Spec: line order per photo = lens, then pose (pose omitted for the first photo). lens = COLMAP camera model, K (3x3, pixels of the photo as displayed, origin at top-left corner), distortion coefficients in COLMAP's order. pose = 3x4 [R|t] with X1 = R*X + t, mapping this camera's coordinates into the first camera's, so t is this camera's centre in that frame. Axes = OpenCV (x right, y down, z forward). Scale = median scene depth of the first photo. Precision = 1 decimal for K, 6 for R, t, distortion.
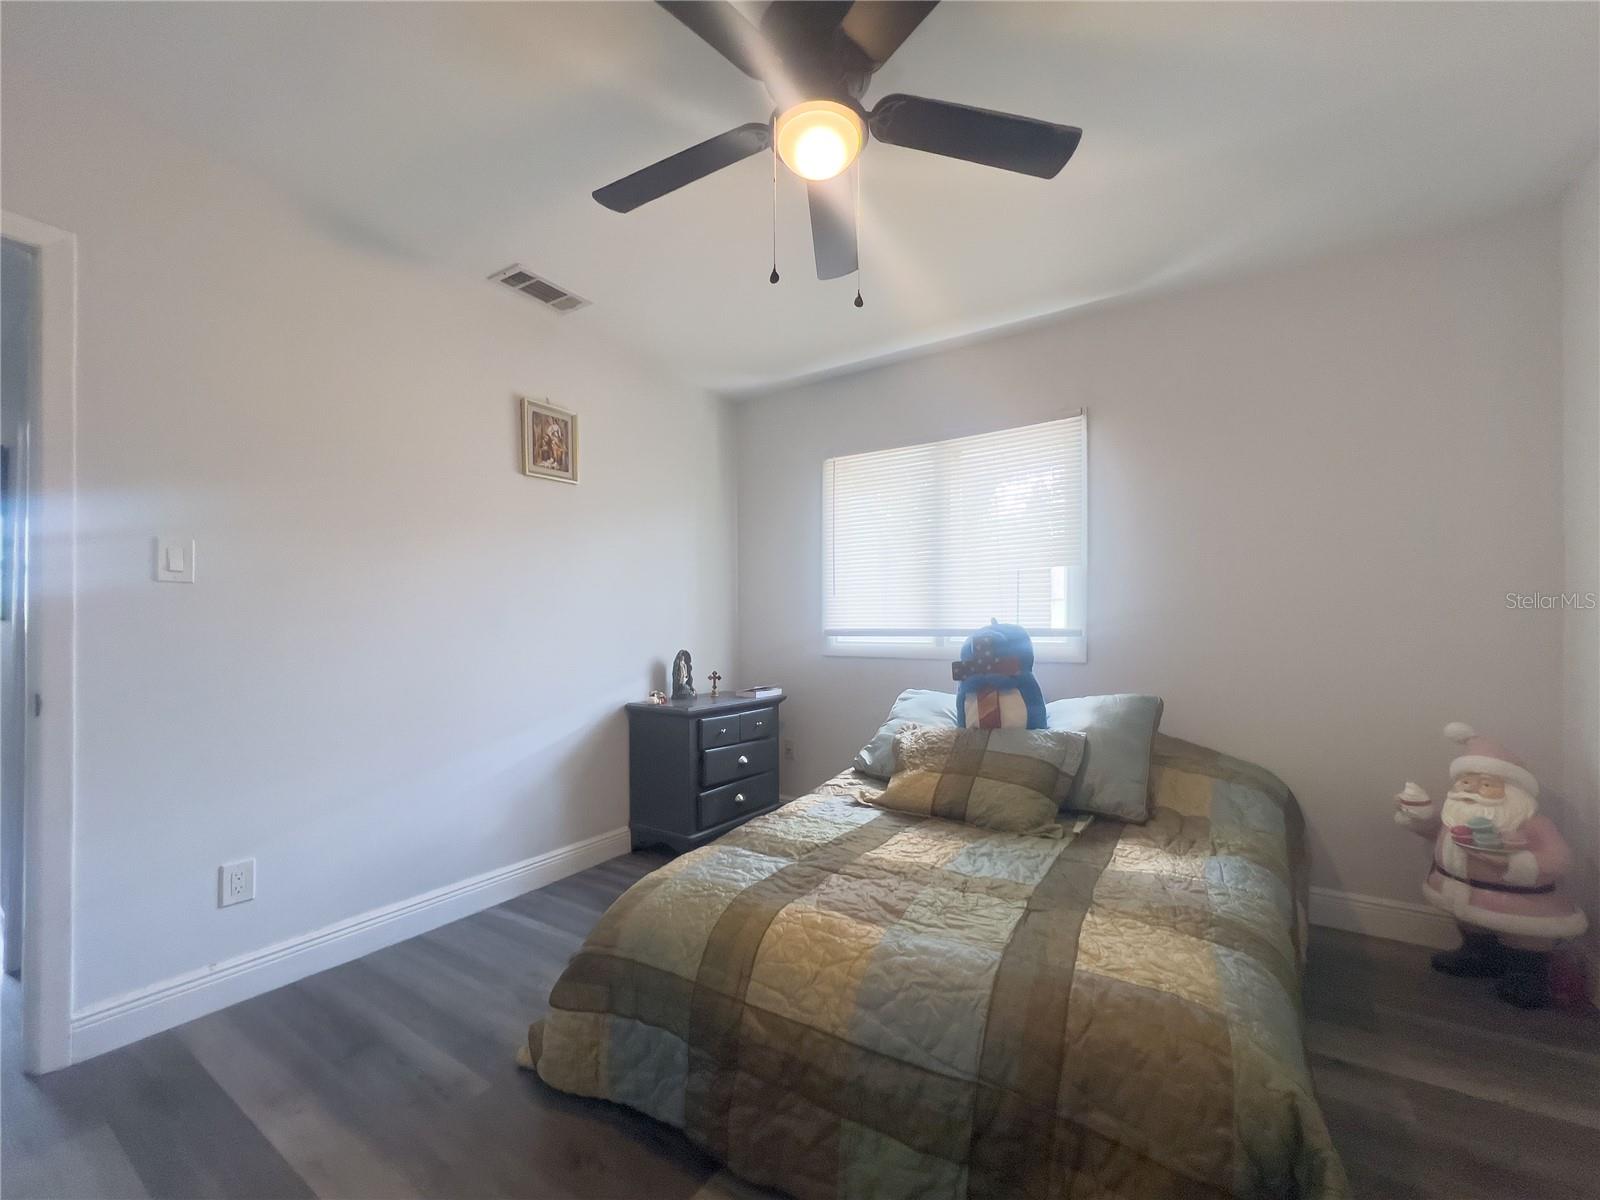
lens RADIAL K [[655.9, 0, 792.0], [0, 655.9, 612.1], [0, 0, 1]] dist [-0.004097, 0.000210]
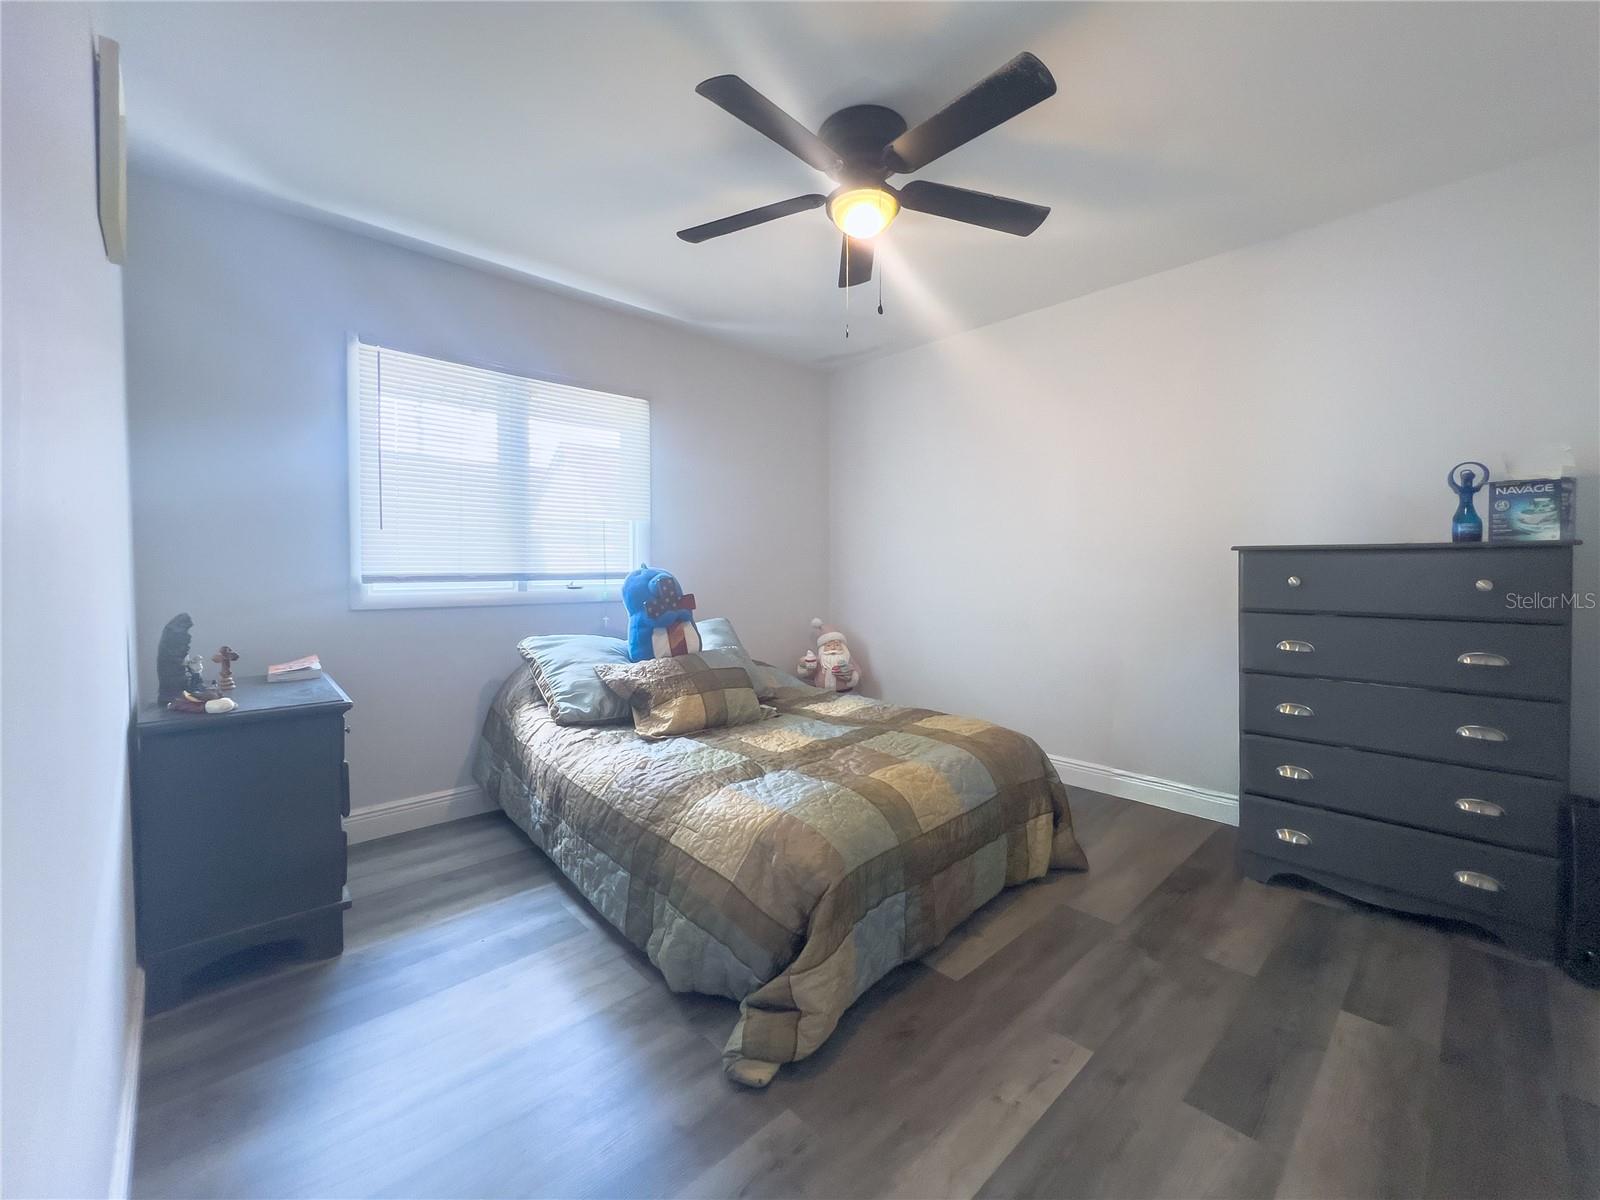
lens RADIAL K [[655.9, 0, 791.8], [0, 655.9, 588.1], [0, 0, 1]] dist [-0.004097, 0.000210]
pose [[0.225273, -0.025452, 0.973963, -1.024608], [-0.017509, 0.999392, 0.030166, 0.018356], [-0.974138, -0.023849, 0.224690, 0.662882]]
